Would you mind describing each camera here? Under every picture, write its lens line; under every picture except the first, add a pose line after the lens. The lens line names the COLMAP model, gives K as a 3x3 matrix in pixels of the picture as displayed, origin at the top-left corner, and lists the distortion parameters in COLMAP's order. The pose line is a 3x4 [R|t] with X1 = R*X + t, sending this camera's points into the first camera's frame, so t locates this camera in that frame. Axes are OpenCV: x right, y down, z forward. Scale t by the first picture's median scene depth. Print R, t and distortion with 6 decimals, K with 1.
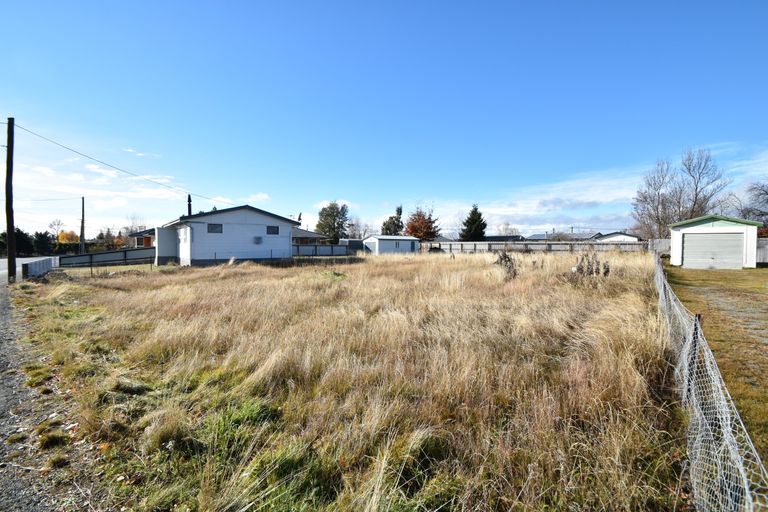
lens RADIAL K [[344.4, 0, 381.8], [0, 344.4, 255.4], [0, 0, 1]] dist [-0.008266, -0.001944]
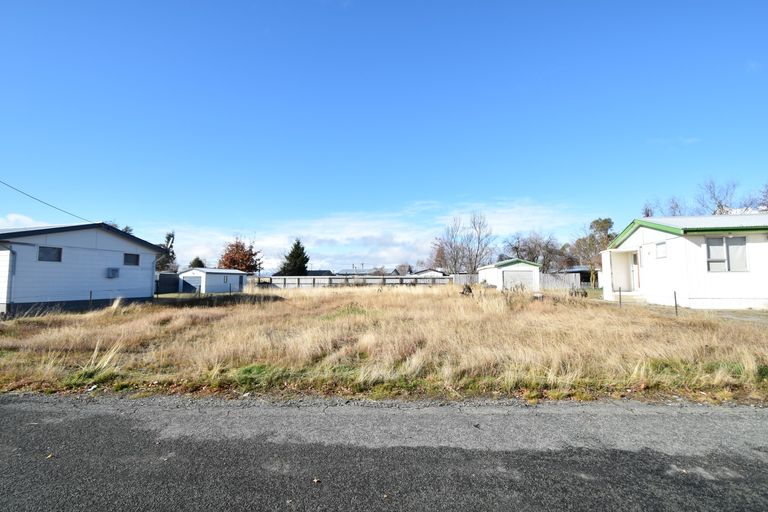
lens RADIAL K [[363.7, 0, 380.1], [0, 363.7, 255.6], [0, 0, 1]] dist [0.001664, 0.000064]
pose [[0.797273, 0.036912, 0.602489, -0.421095], [0.021090, 0.995816, -0.088918, -0.001851], [-0.603250, 0.083598, 0.793159, 0.078504]]
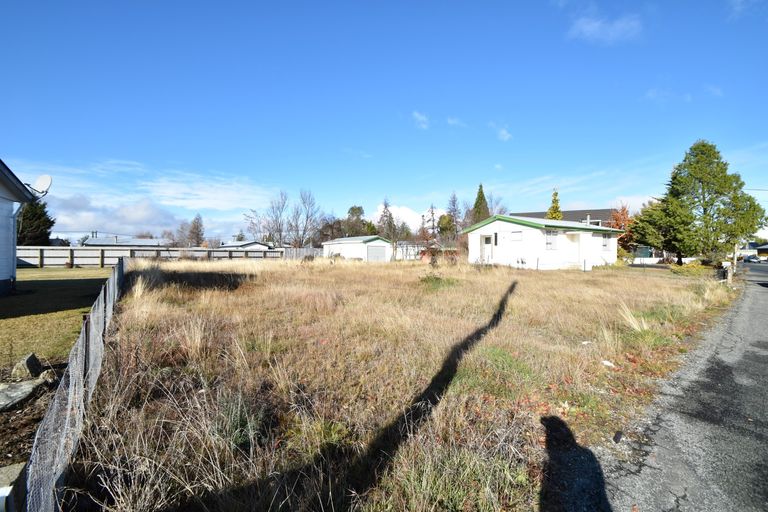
lens RADIAL K [[344.4, 0, 364.3], [0, 344.4, 255.4], [0, 0, 1]] dist [-0.008266, -0.001944]
pose [[0.128665, -0.004674, 0.991677, -0.747182], [0.025182, 0.999682, 0.001444, -0.017292], [-0.991368, 0.024786, 0.128741, 0.724525]]
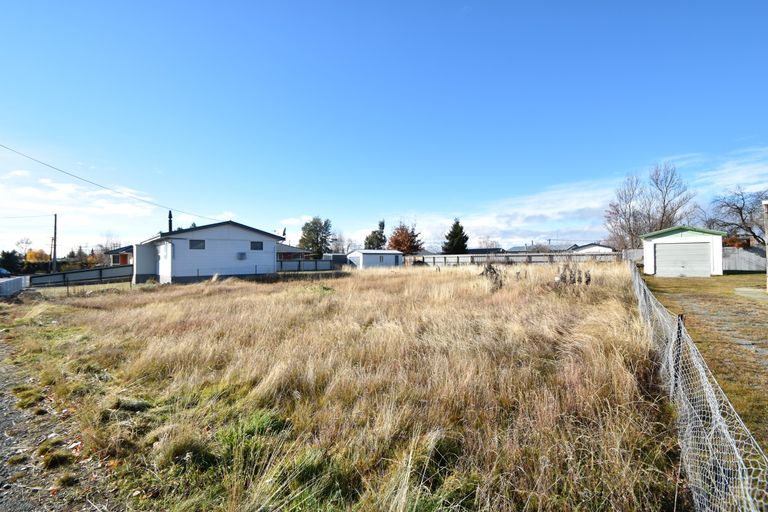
lens RADIAL K [[344.4, 0, 382.4], [0, 344.4, 254.7], [0, 0, 1]] dist [-0.008266, -0.001944]
pose [[0.998541, -0.014377, 0.052057, -0.008764], [0.016642, 0.998921, -0.043352, 0.001446], [-0.051378, 0.044155, 0.997703, -0.005566]]
